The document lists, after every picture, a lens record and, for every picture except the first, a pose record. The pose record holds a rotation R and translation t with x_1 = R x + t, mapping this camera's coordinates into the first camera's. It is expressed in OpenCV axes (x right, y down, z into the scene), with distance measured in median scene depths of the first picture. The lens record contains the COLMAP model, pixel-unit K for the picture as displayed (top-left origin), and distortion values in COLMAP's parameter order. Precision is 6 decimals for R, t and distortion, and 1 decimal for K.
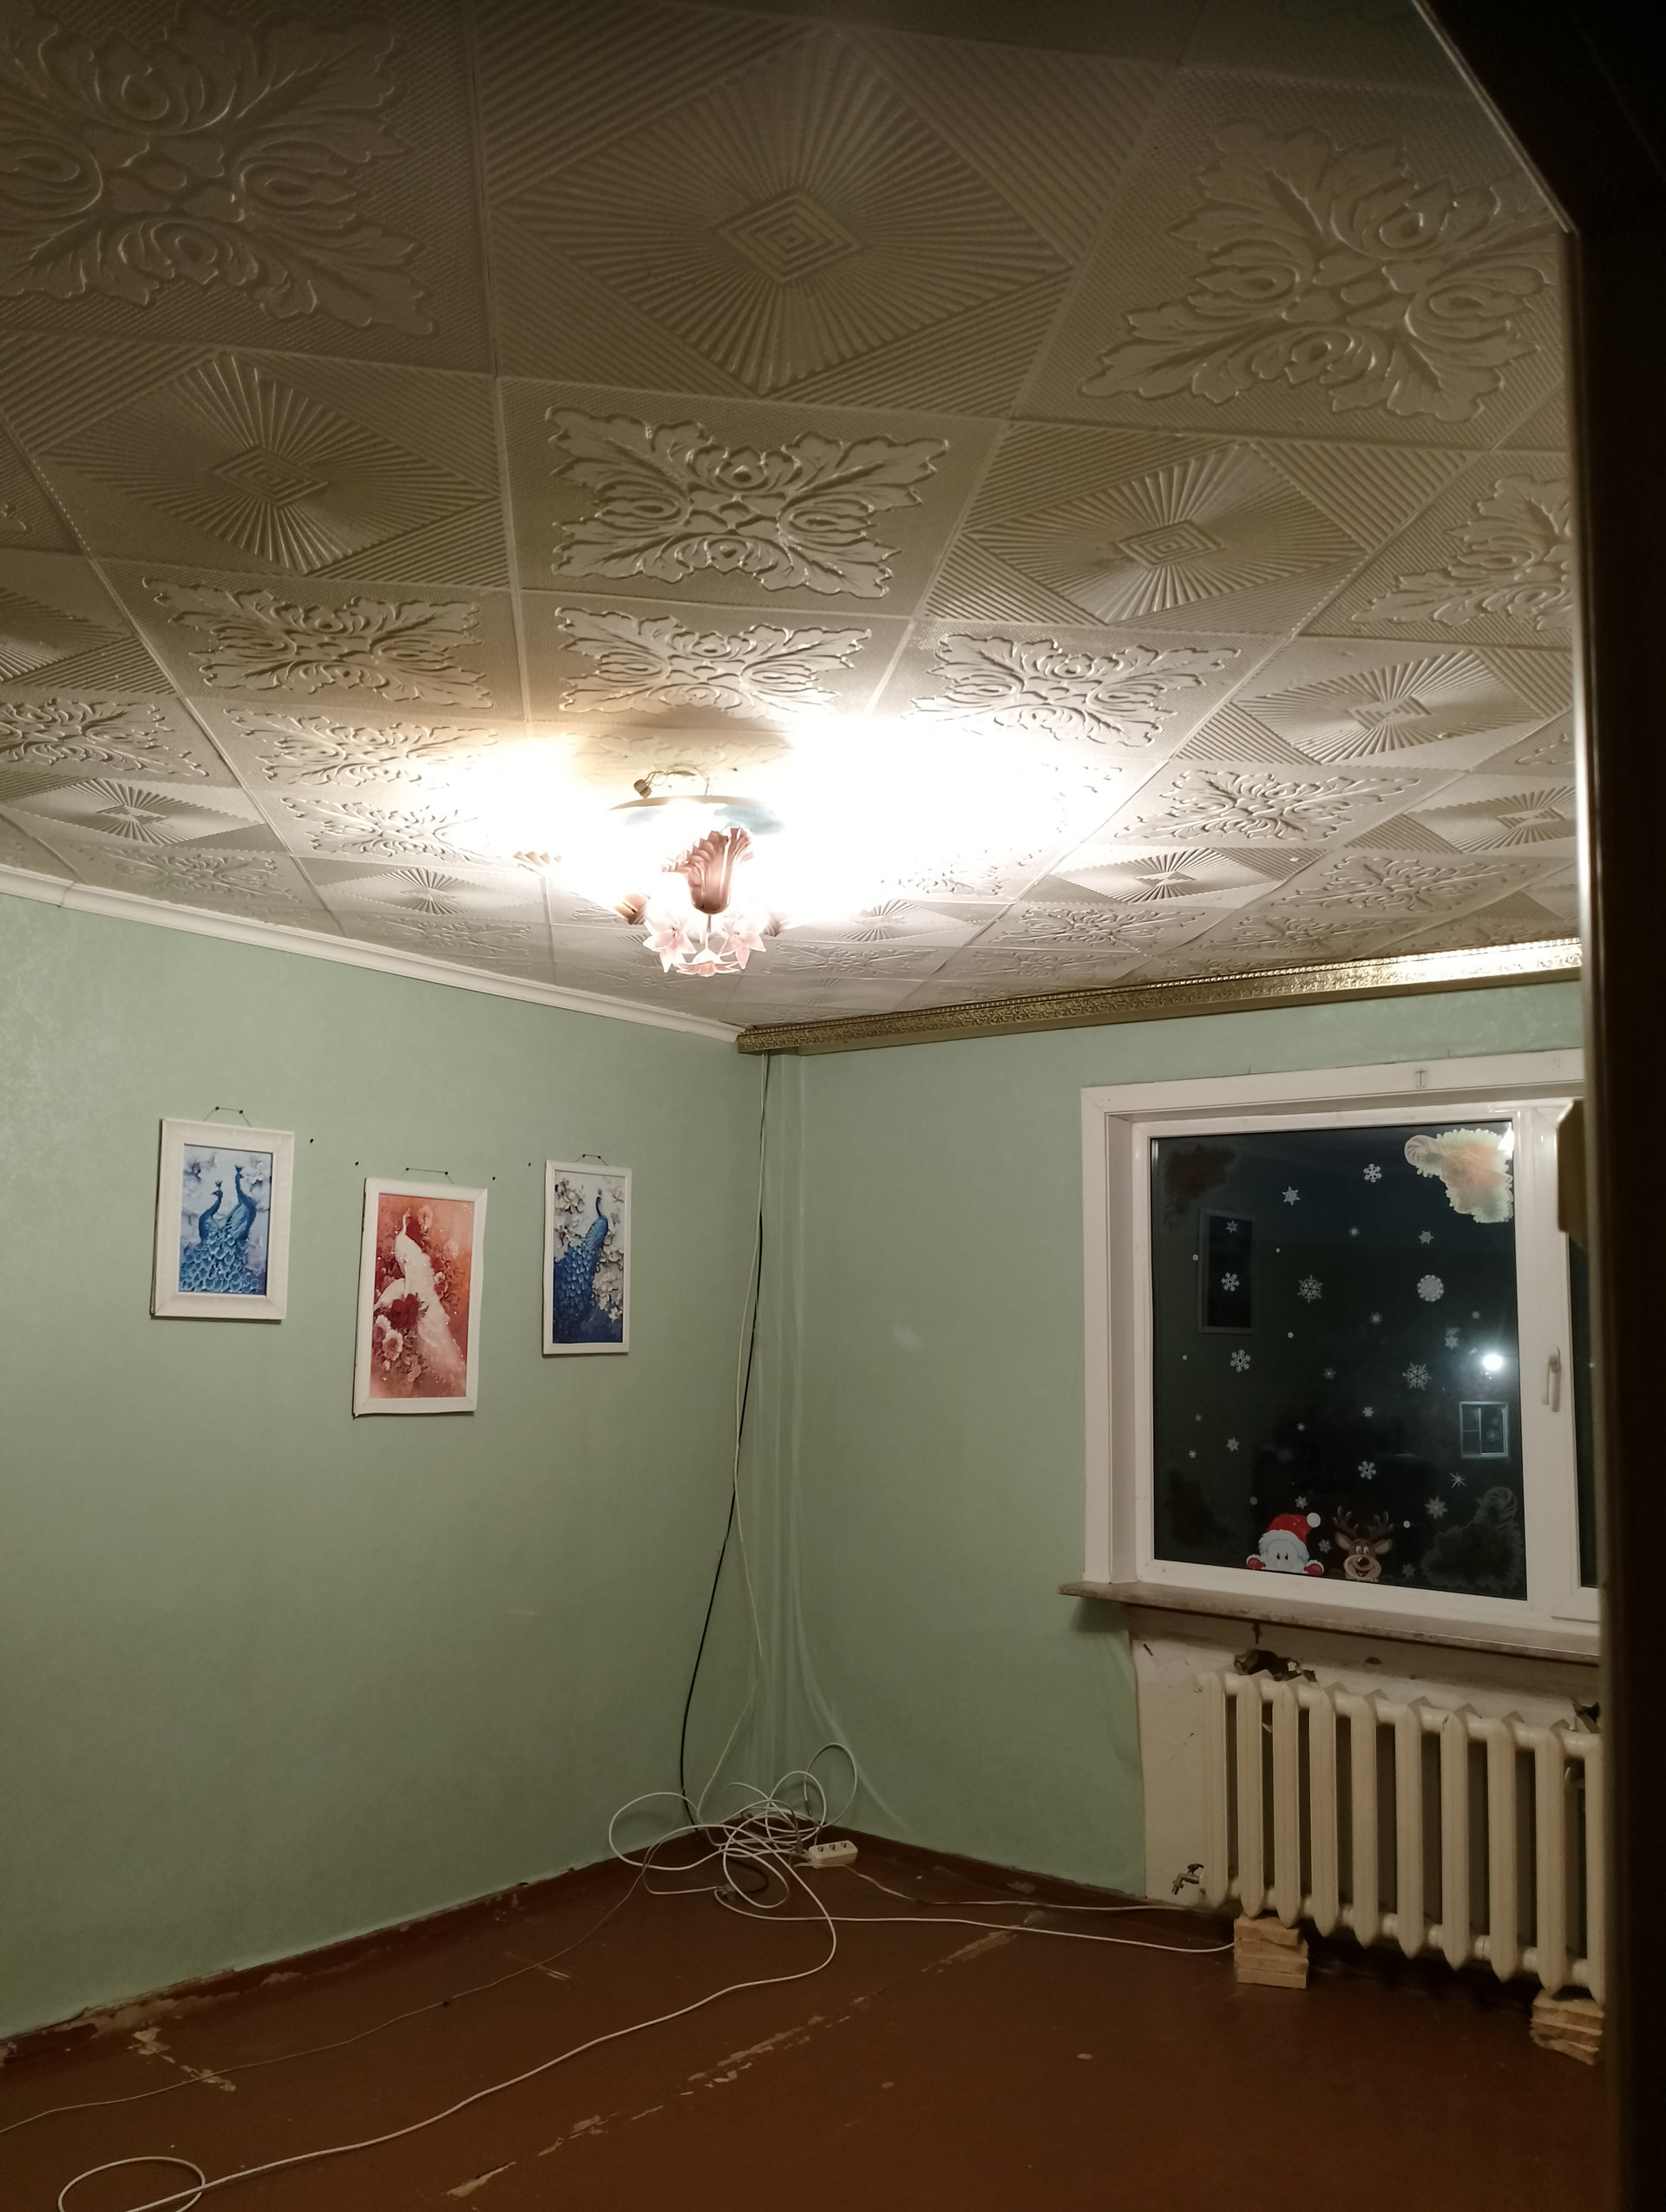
lens RADIAL K [[1763.5, 0, 833.0], [0, 1763.5, 1106.0], [0, 0, 1]] dist [0.001167, 0.000682]
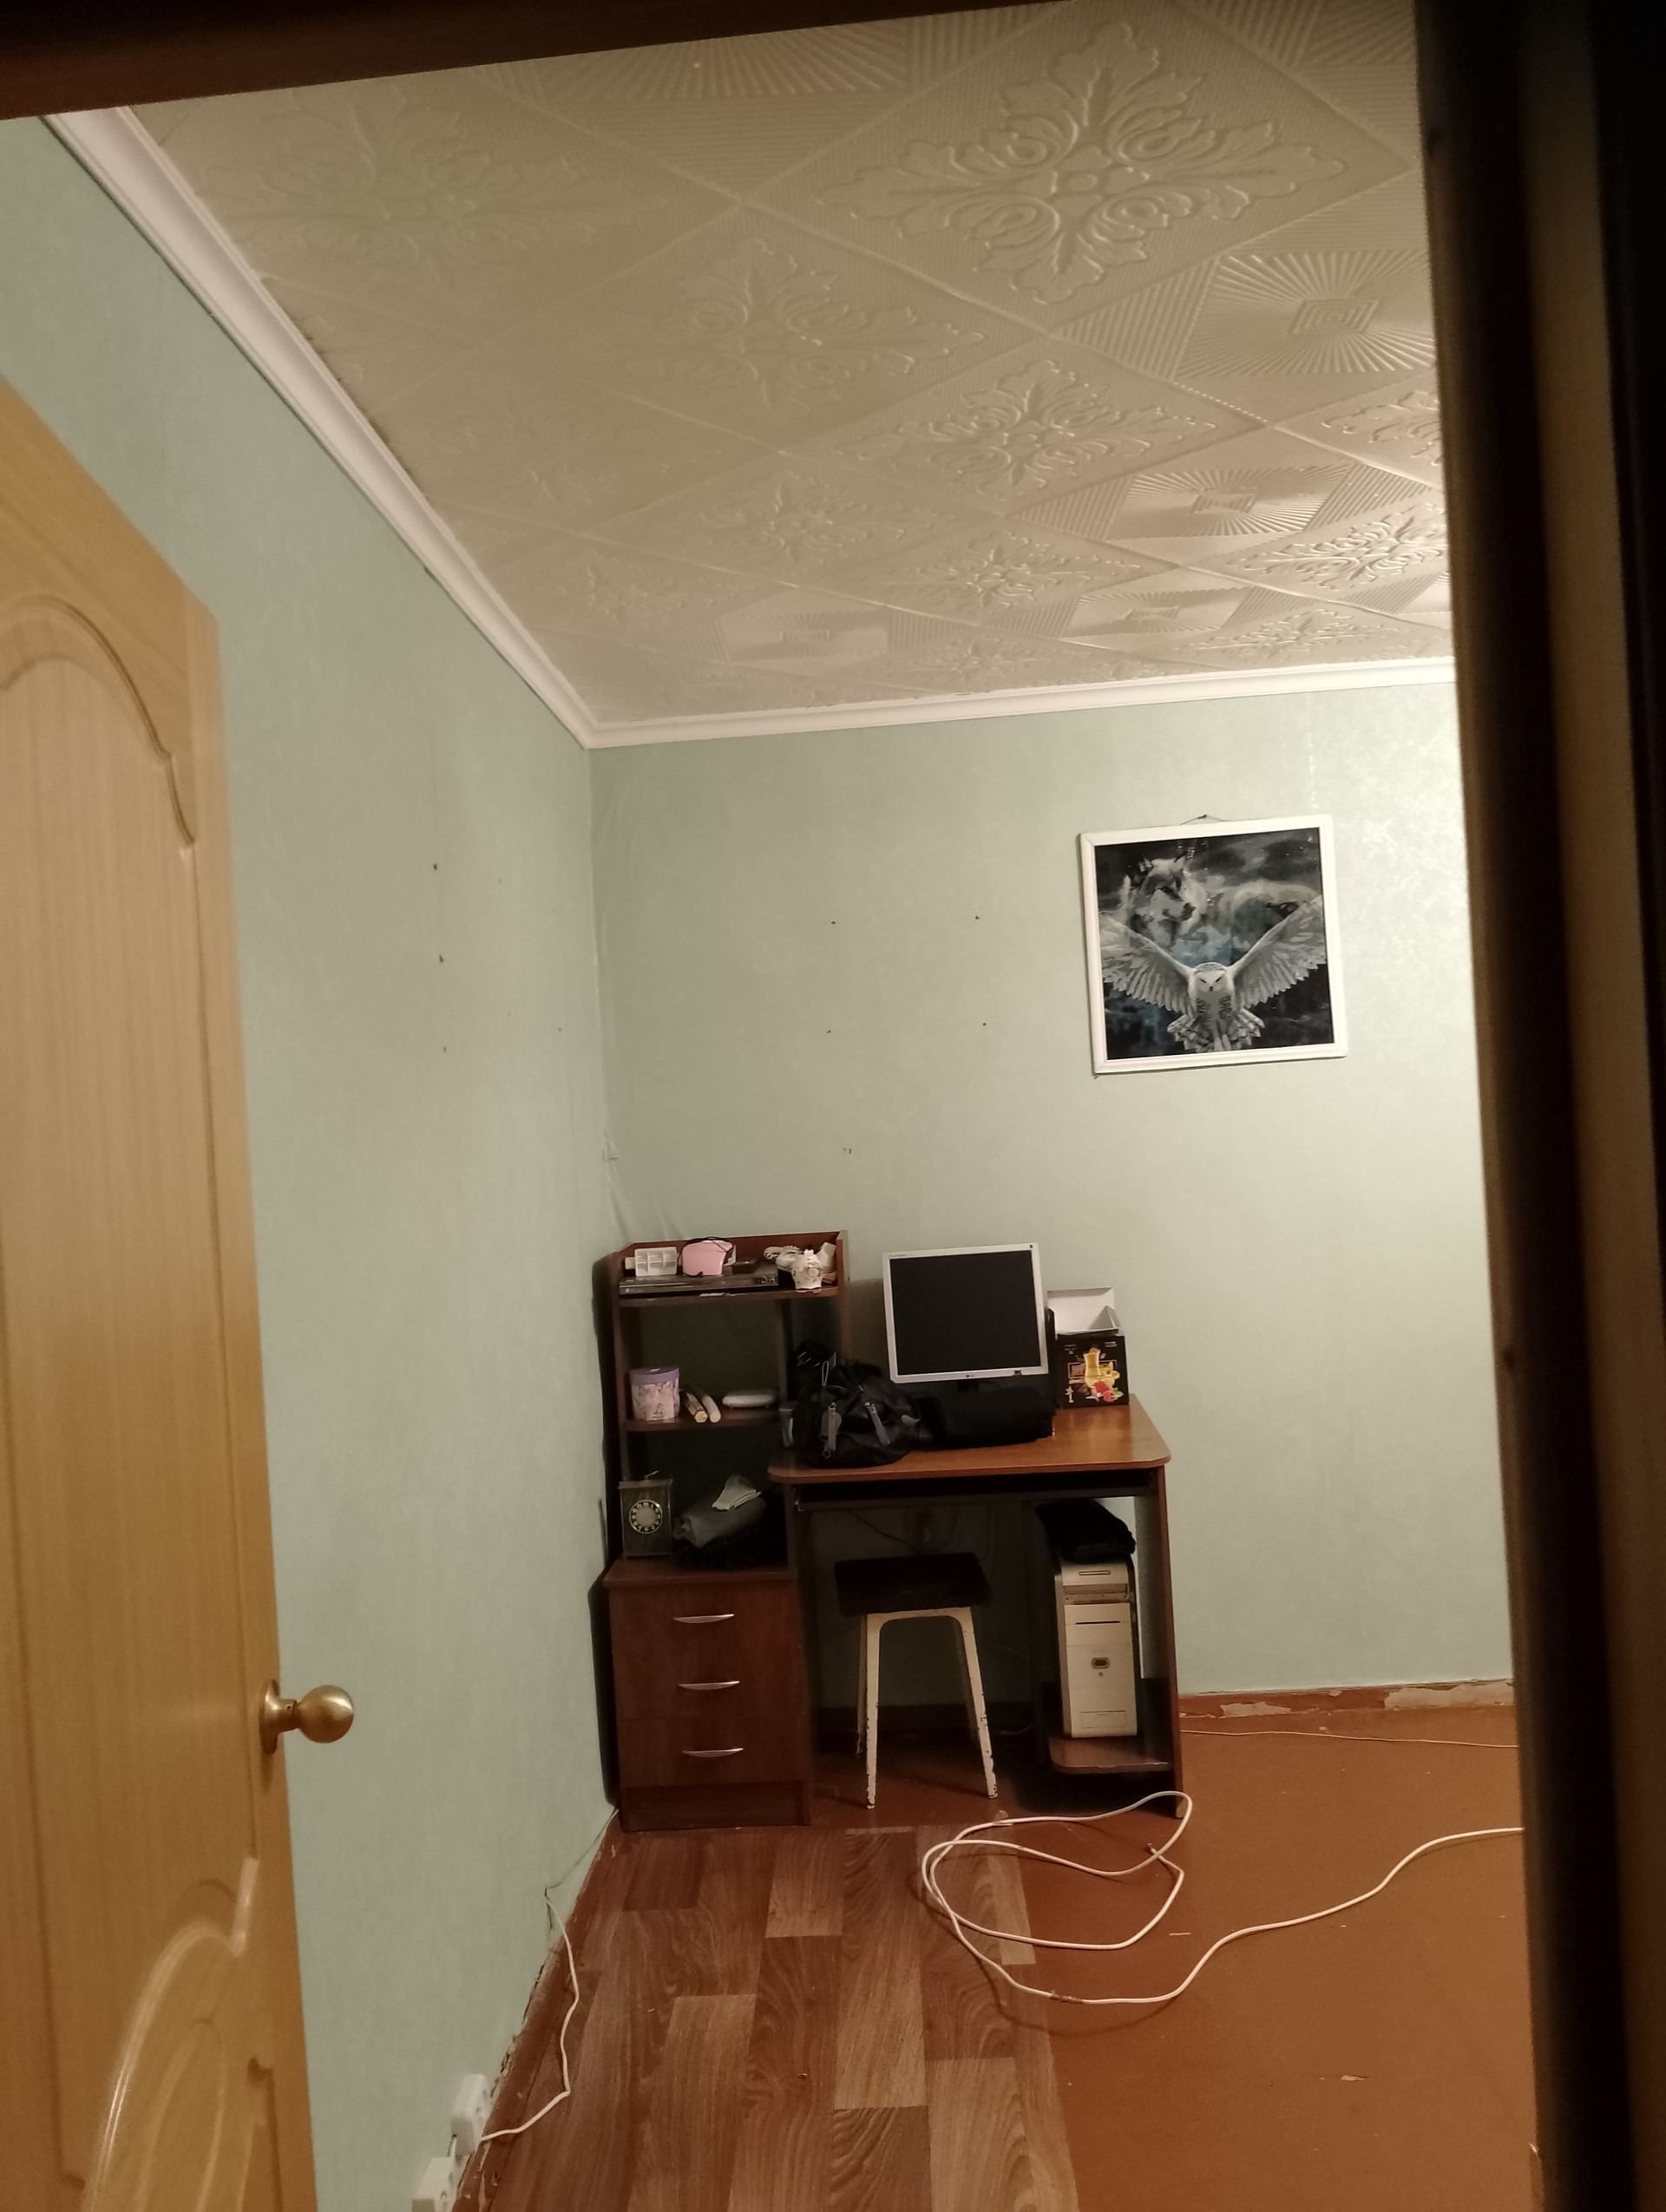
lens RADIAL K [[1763.5, 0, 833.0], [0, 1763.5, 1106.0], [0, 0, 1]] dist [0.001167, 0.000682]
pose [[0.594069, -0.061366, -0.802070, 0.456268], [0.176992, 0.982623, 0.055912, 0.026888], [0.784701, -0.175175, 0.594607, -0.019857]]
